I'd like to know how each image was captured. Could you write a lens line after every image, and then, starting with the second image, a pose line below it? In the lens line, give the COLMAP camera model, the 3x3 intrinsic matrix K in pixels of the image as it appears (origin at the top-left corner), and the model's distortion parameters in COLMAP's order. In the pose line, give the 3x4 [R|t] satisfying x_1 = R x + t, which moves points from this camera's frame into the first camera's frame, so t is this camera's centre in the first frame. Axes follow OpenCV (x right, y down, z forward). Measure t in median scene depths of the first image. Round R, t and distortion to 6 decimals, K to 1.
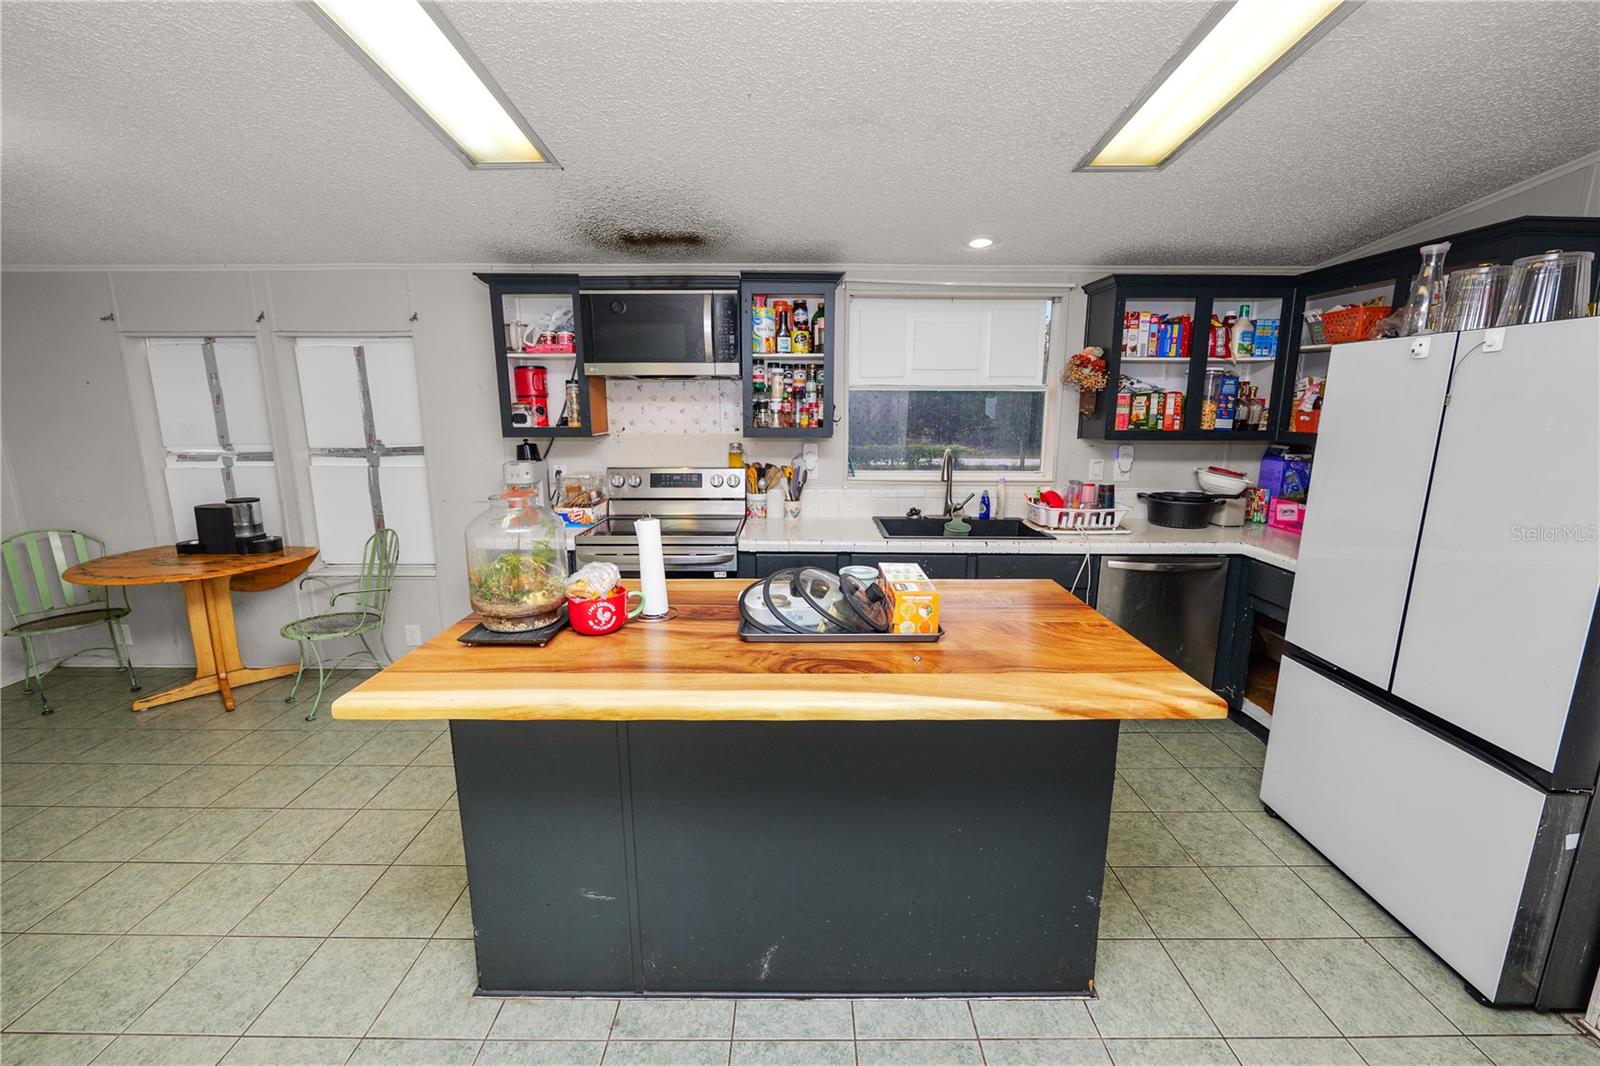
lens RADIAL K [[648.4, 0, 802.4], [0, 648.4, 527.5], [0, 0, 1]] dist [-0.011915, -0.000067]
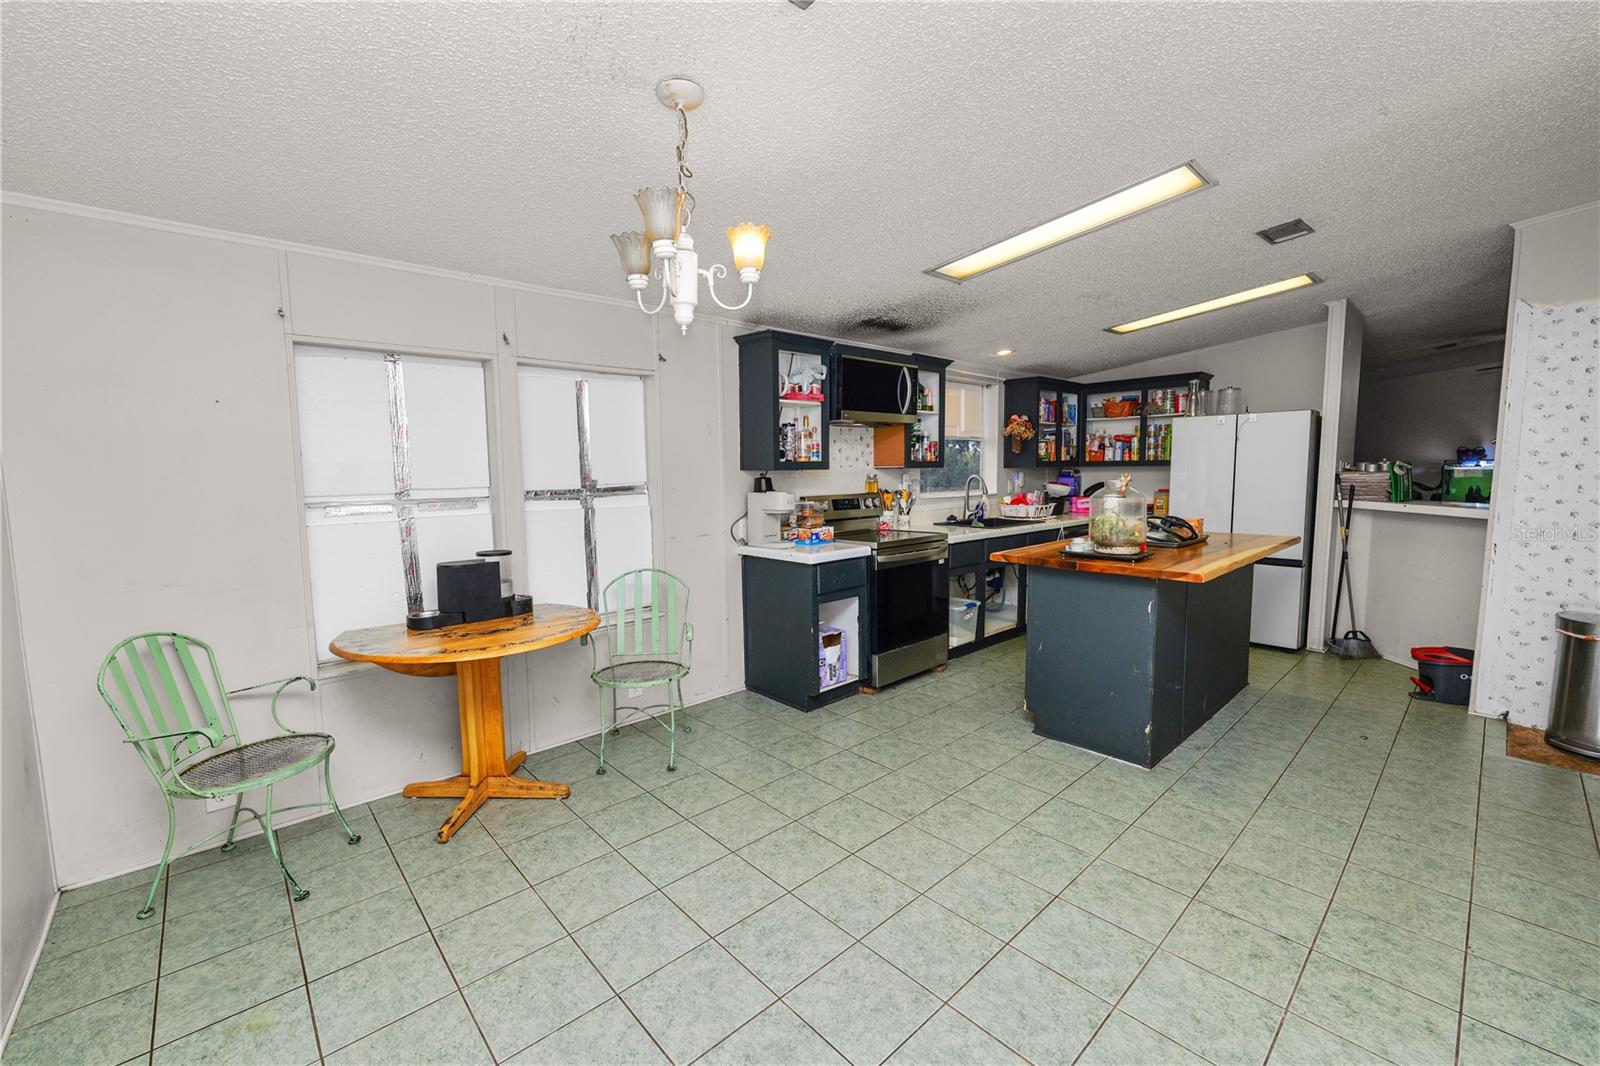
lens RADIAL K [[649.2, 0, 799.8], [0, 649.2, 530.6], [0, 0, 1]] dist [-0.010153, 0.000055]
pose [[0.739810, -0.076404, 0.668463, -1.211888], [0.140500, 0.989171, -0.042436, 0.020765], [-0.657982, 0.125314, 0.742533, 0.133312]]
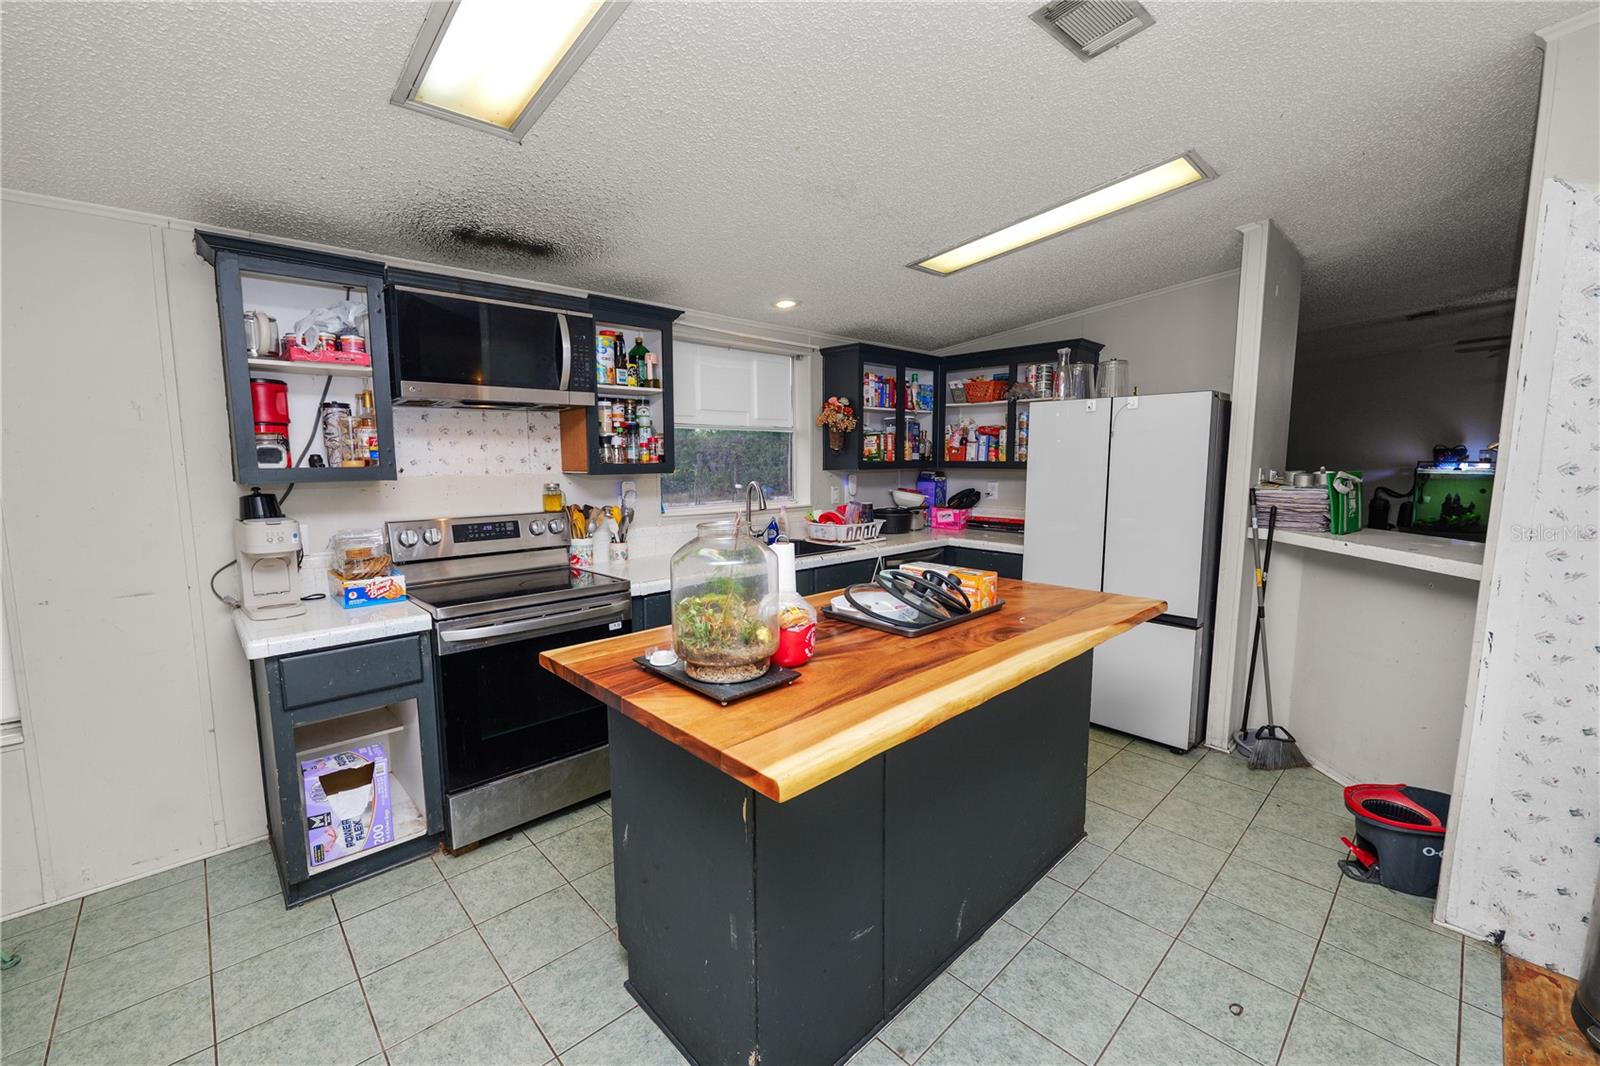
lens RADIAL K [[649.2, 0, 799.8], [0, 649.2, 530.6], [0, 0, 1]] dist [-0.010153, 0.000055]
pose [[0.727693, -0.083496, 0.680802, -0.502521], [0.133418, 0.990836, -0.021088, -0.004518], [-0.672802, 0.106176, 0.732164, 0.153365]]
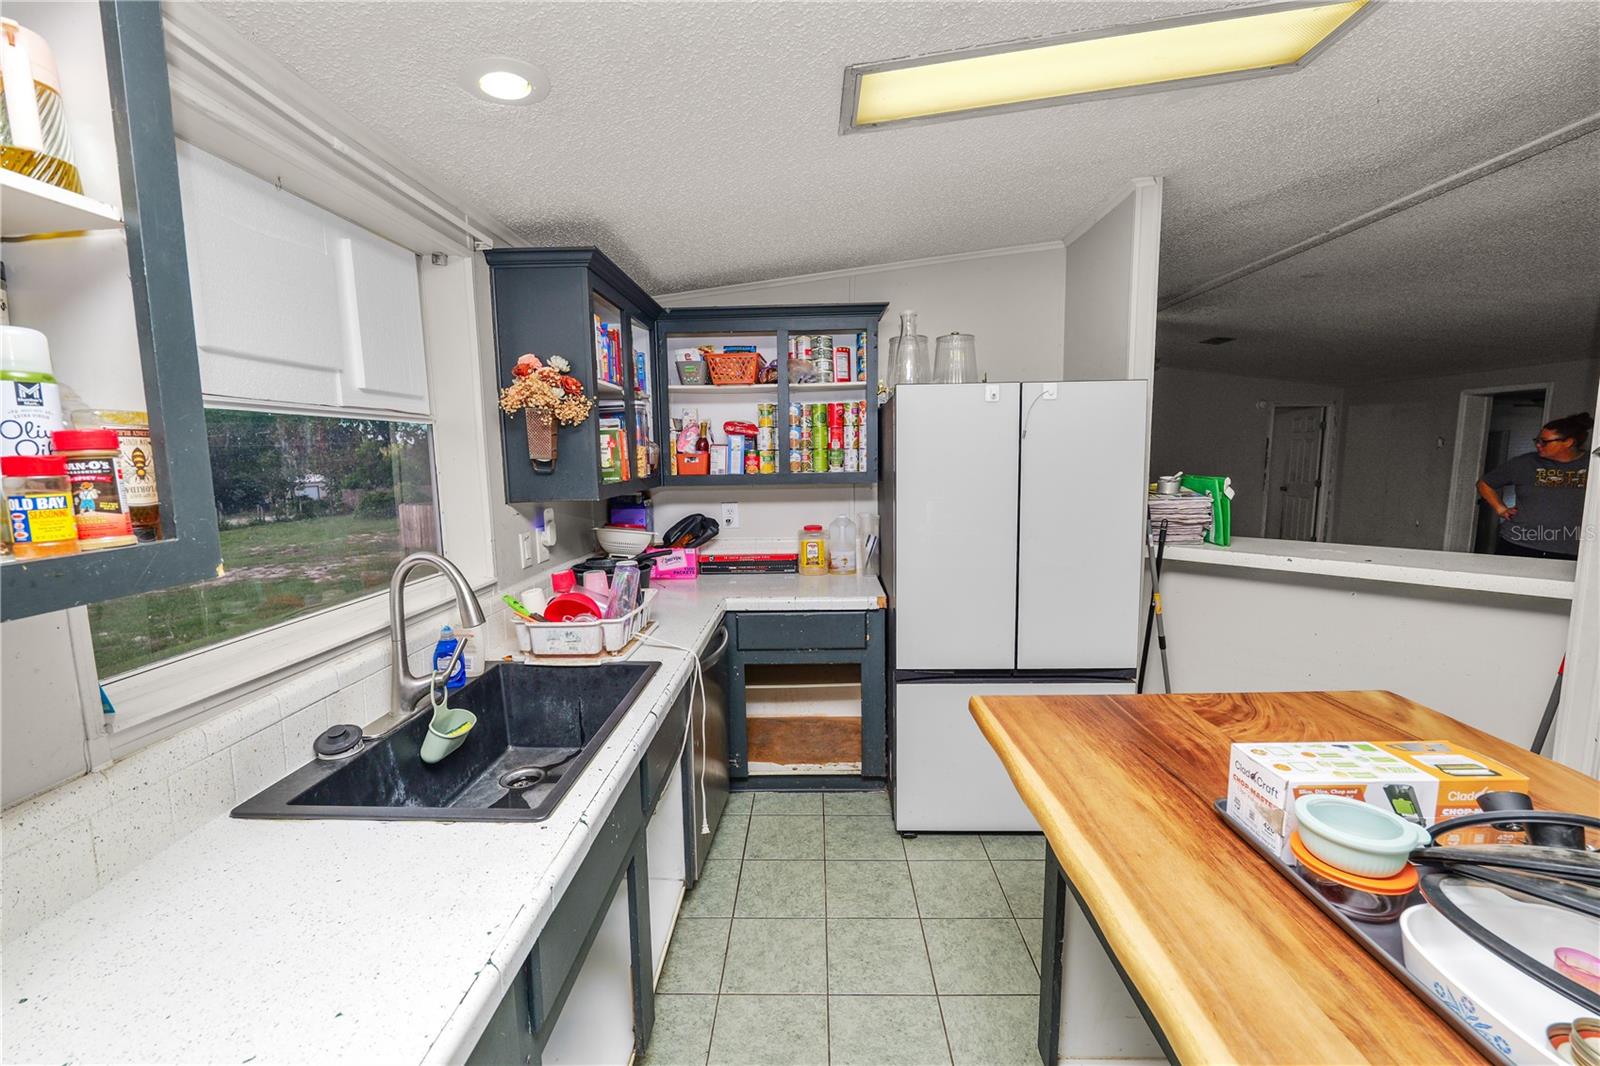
lens RADIAL K [[649.2, 0, 799.8], [0, 649.2, 530.6], [0, 0, 1]] dist [-0.010153, 0.000055]
pose [[0.025295, -0.122023, 0.992205, -0.184377], [0.205277, 0.972006, 0.114306, -0.139278], [-0.978377, 0.200786, 0.049635, 0.780374]]
